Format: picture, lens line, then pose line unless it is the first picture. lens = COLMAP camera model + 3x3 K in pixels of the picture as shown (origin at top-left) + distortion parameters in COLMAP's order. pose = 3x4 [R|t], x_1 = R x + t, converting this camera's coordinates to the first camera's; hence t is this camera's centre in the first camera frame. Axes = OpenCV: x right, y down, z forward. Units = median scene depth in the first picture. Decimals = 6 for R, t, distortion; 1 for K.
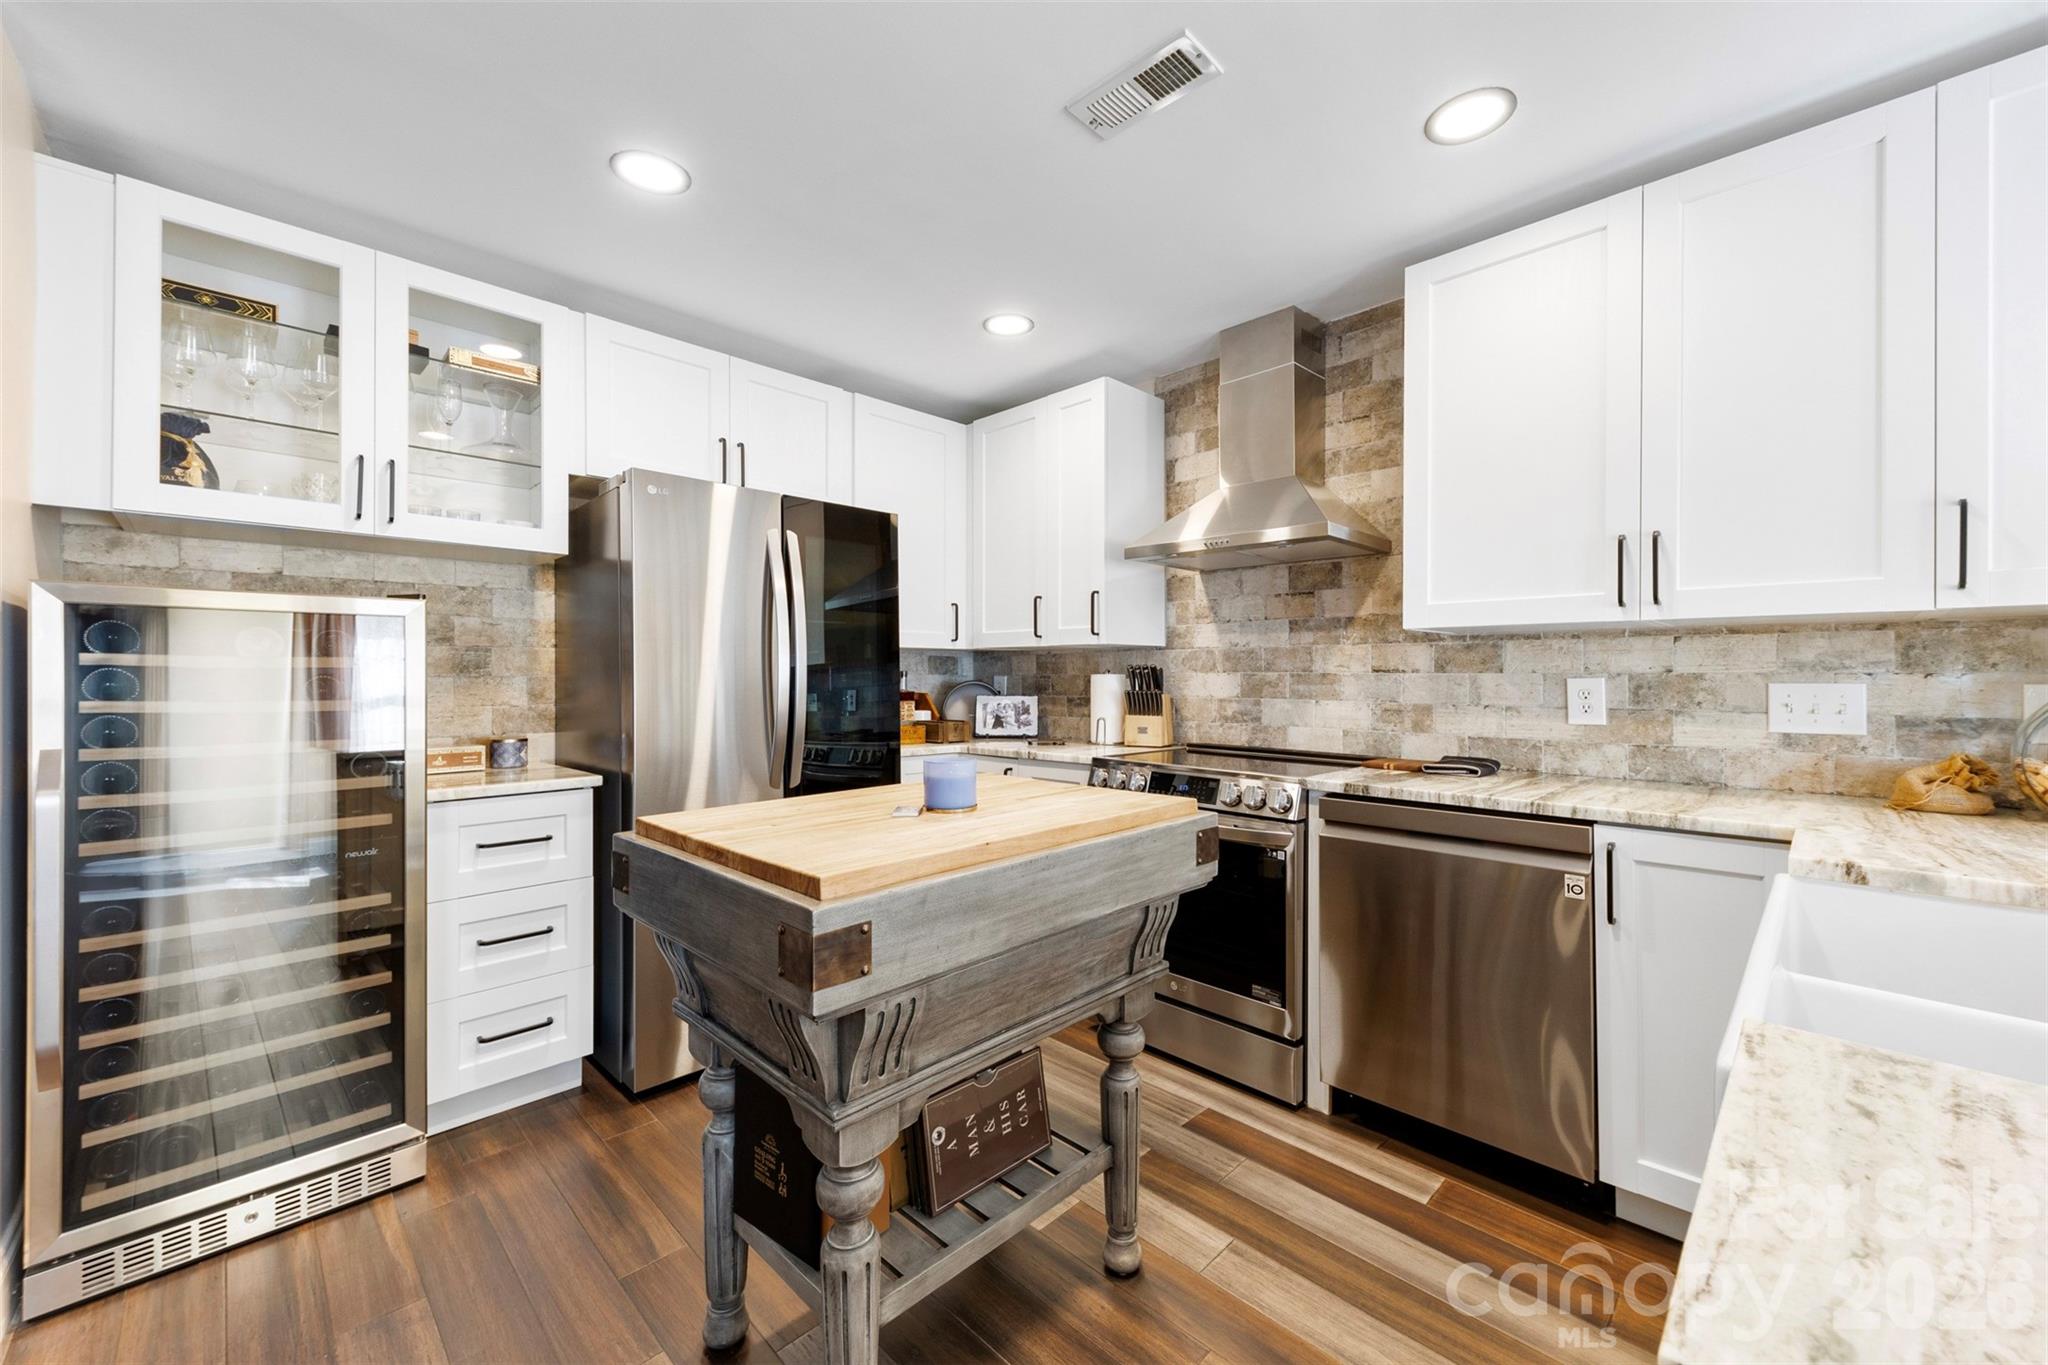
lens RADIAL K [[780.9, 0, 1028.3], [0, 780.9, 678.8], [0, 0, 1]] dist [0.014909, -0.005514]
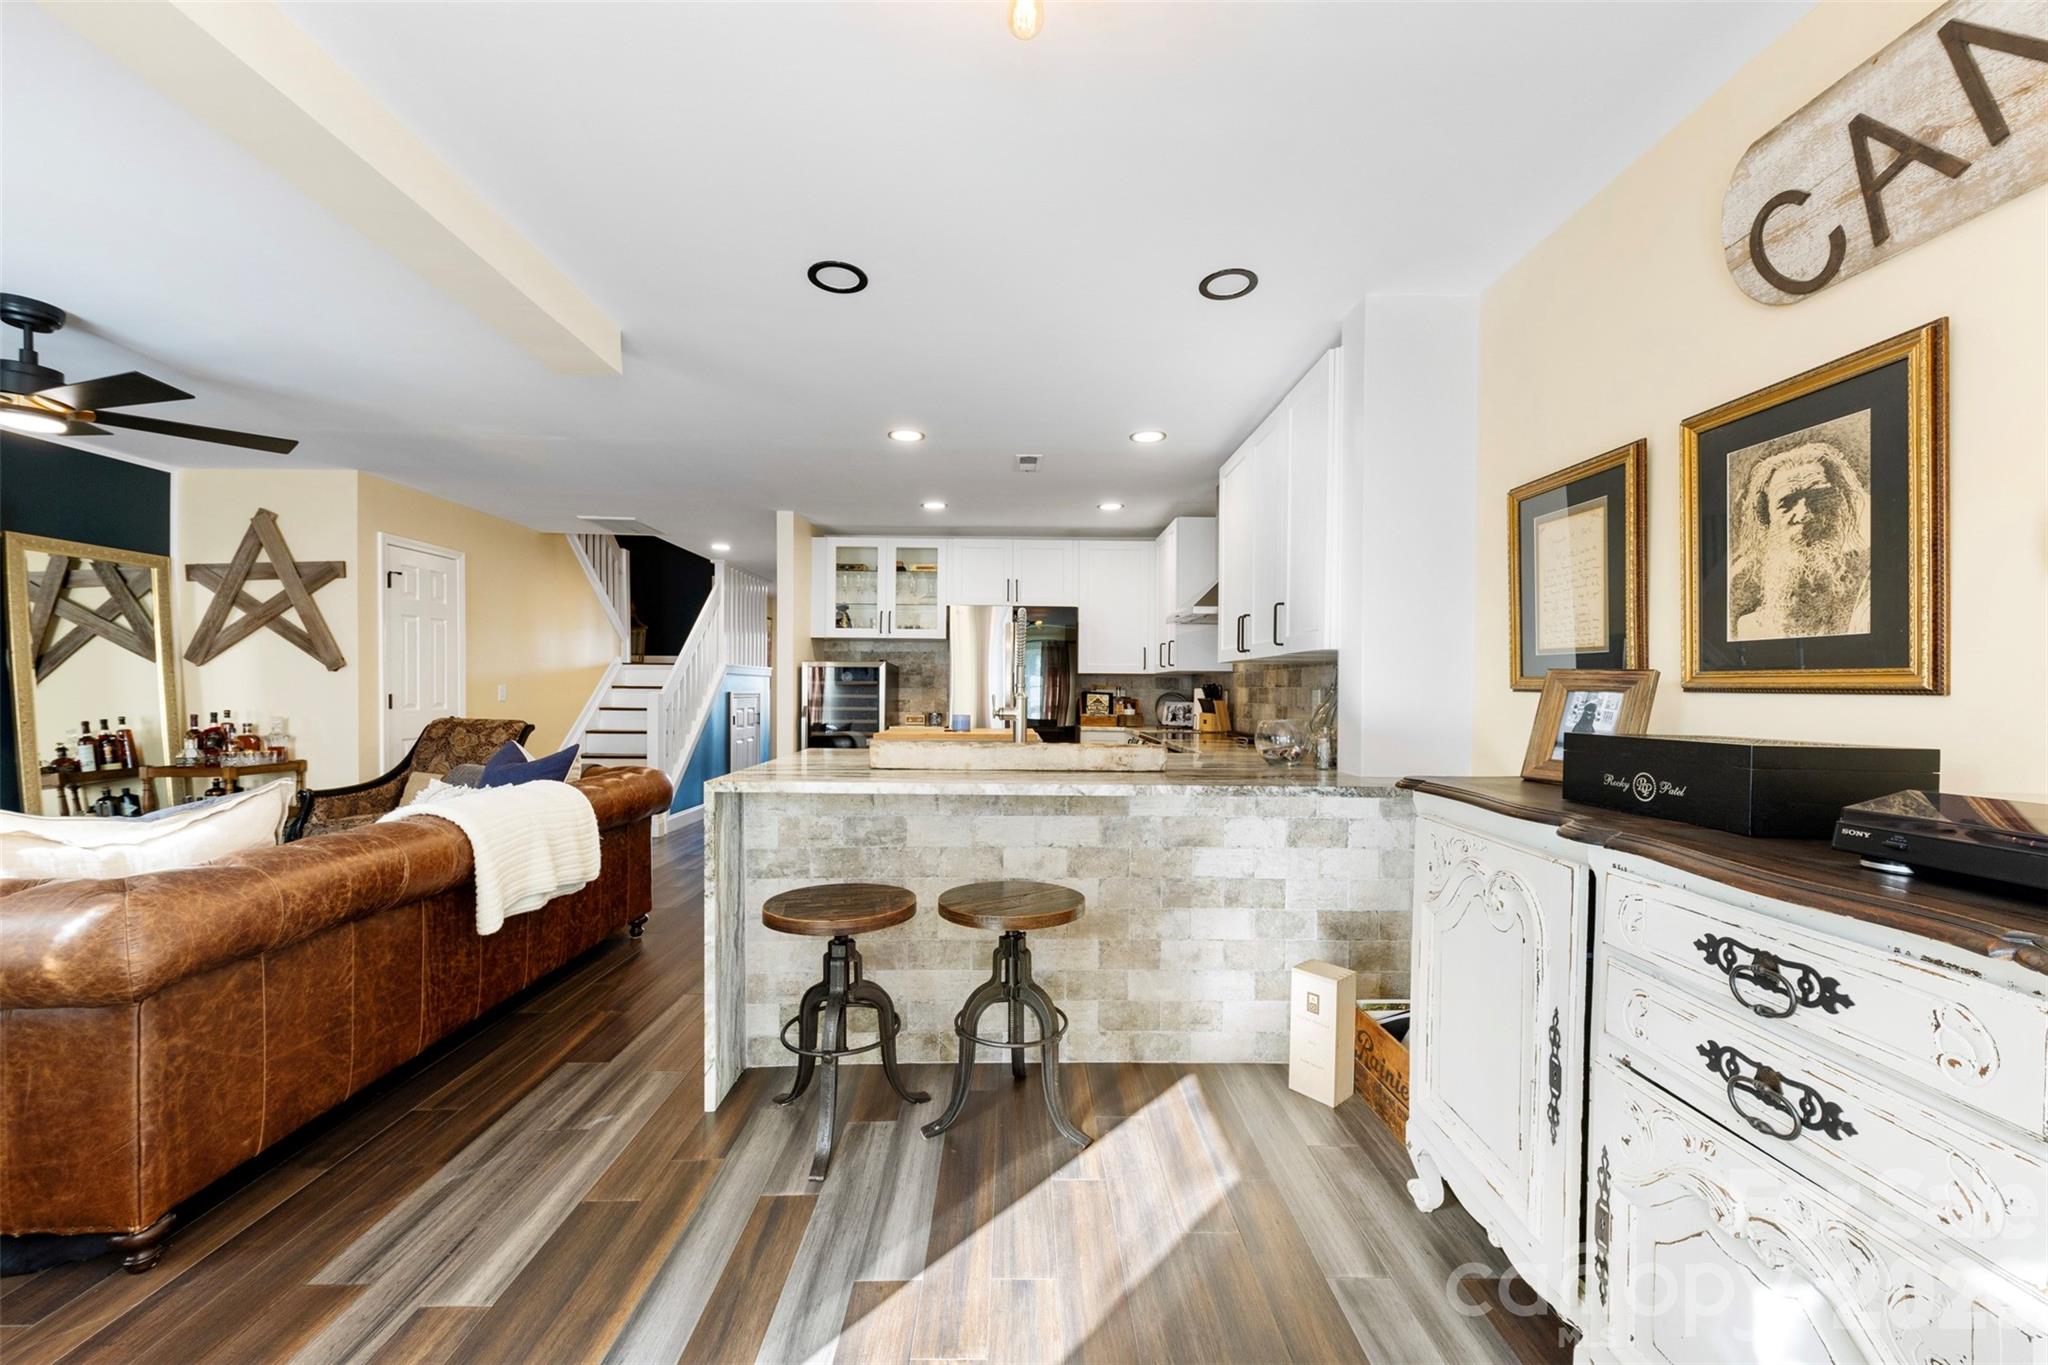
lens RADIAL K [[780.9, 0, 1037.5], [0, 780.9, 704.4], [0, 0, 1]] dist [0.014909, -0.005514]
pose [[0.722918, 0.016517, -0.690736, 1.174662], [-0.011070, 0.999863, 0.012323, 0.012240], [0.690845, -0.001262, 0.723002, -0.515382]]
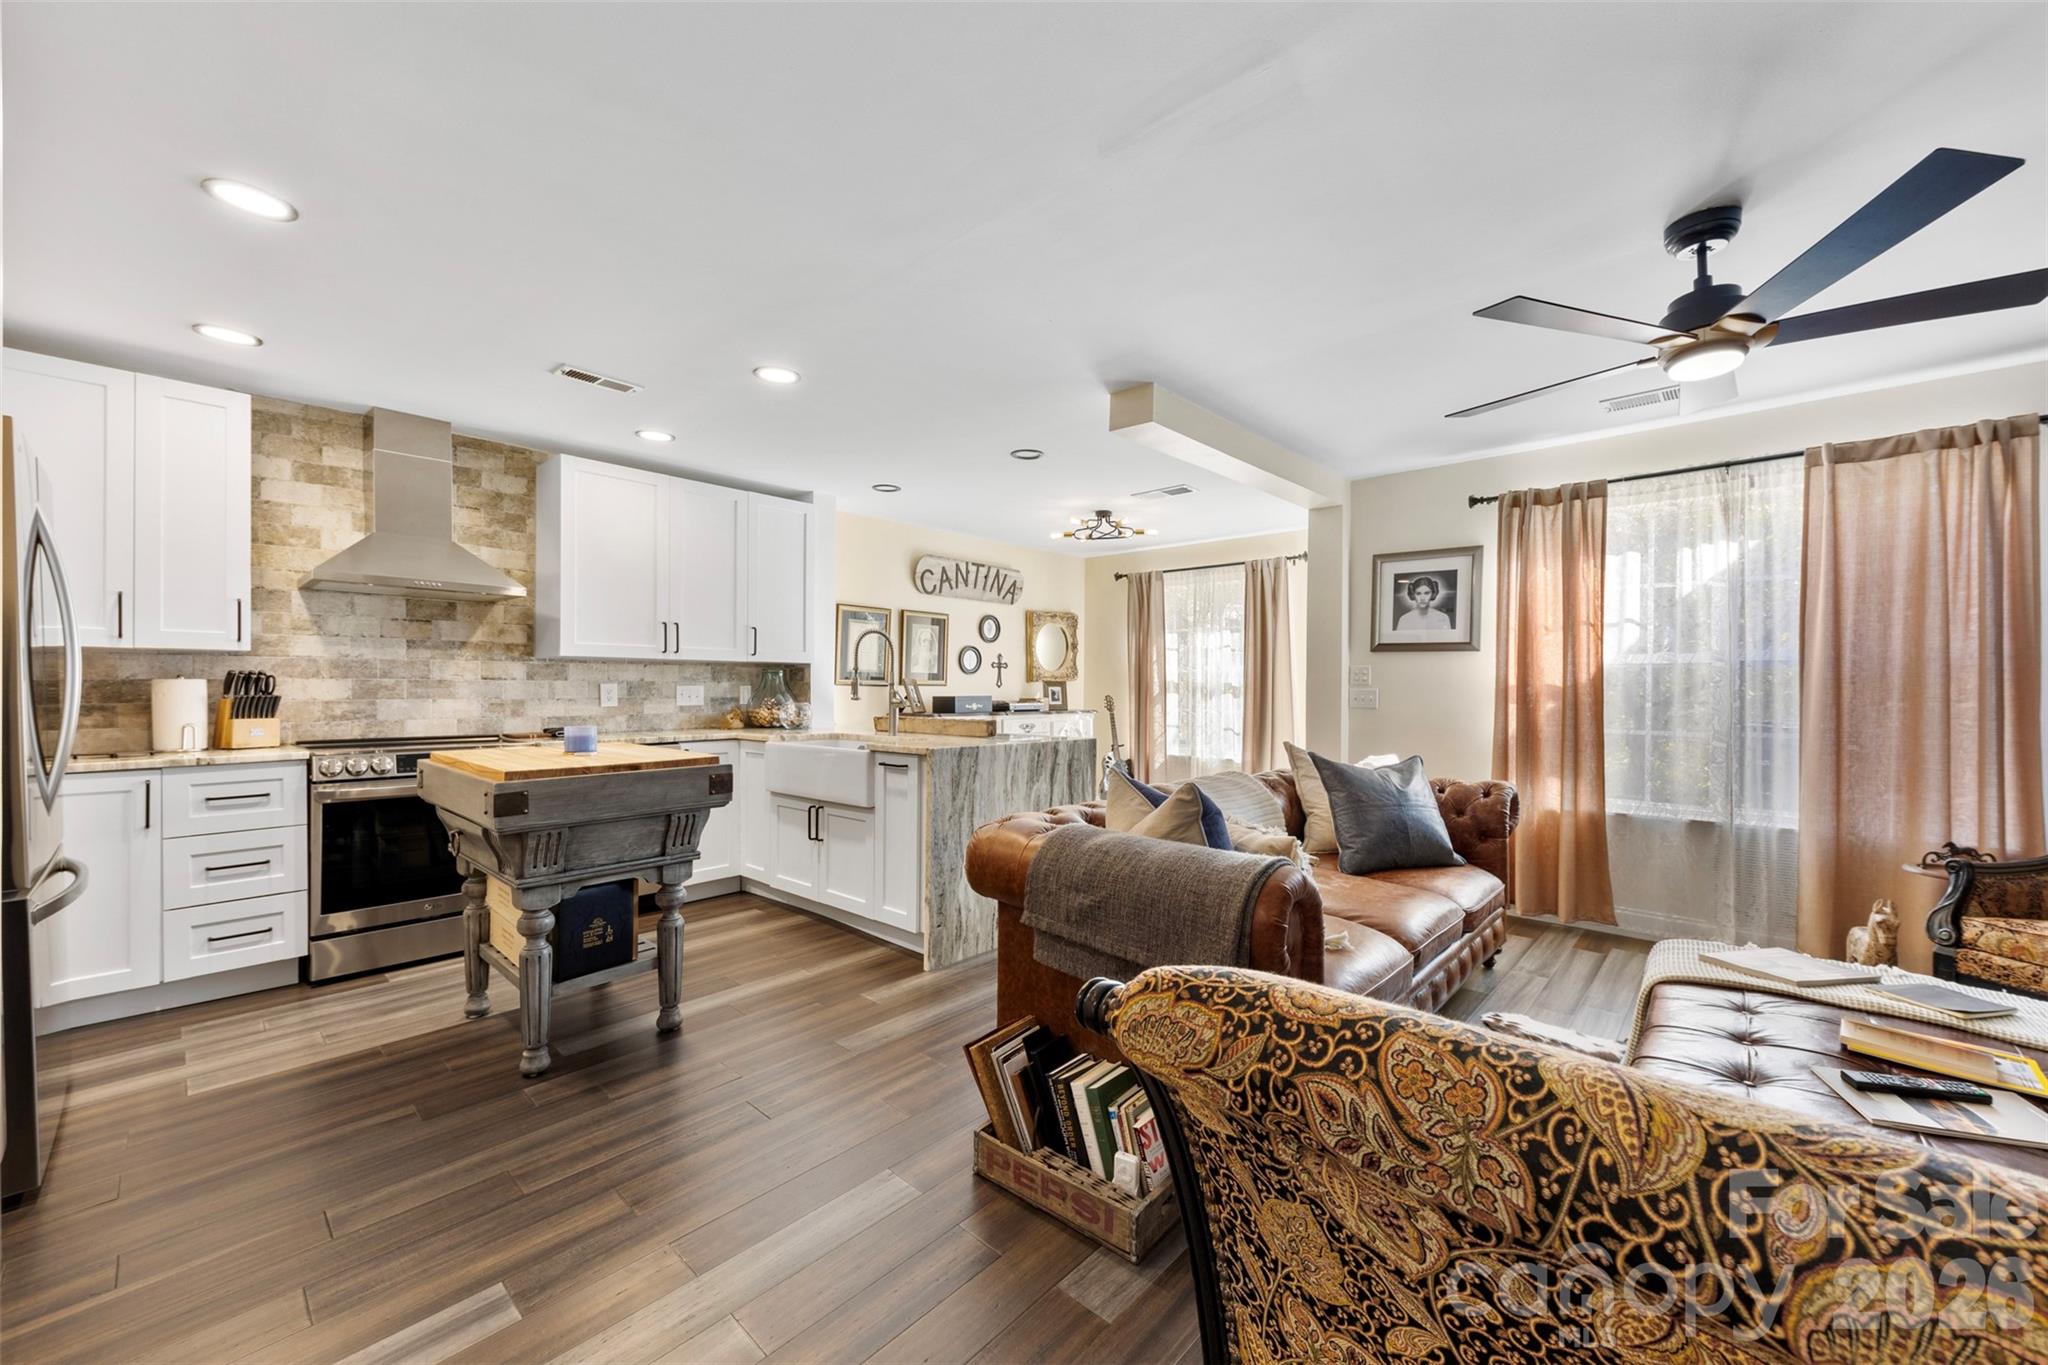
lens RADIAL K [[780.9, 0, 1043.1], [0, 780.9, 688.3], [0, 0, 1]] dist [0.014909, -0.005514]
pose [[-0.043890, -0.006678, 0.999014, -1.103278], [-0.000459, 0.999978, 0.006664, -0.001877], [-0.999036, -0.000166, -0.043892, -0.013555]]
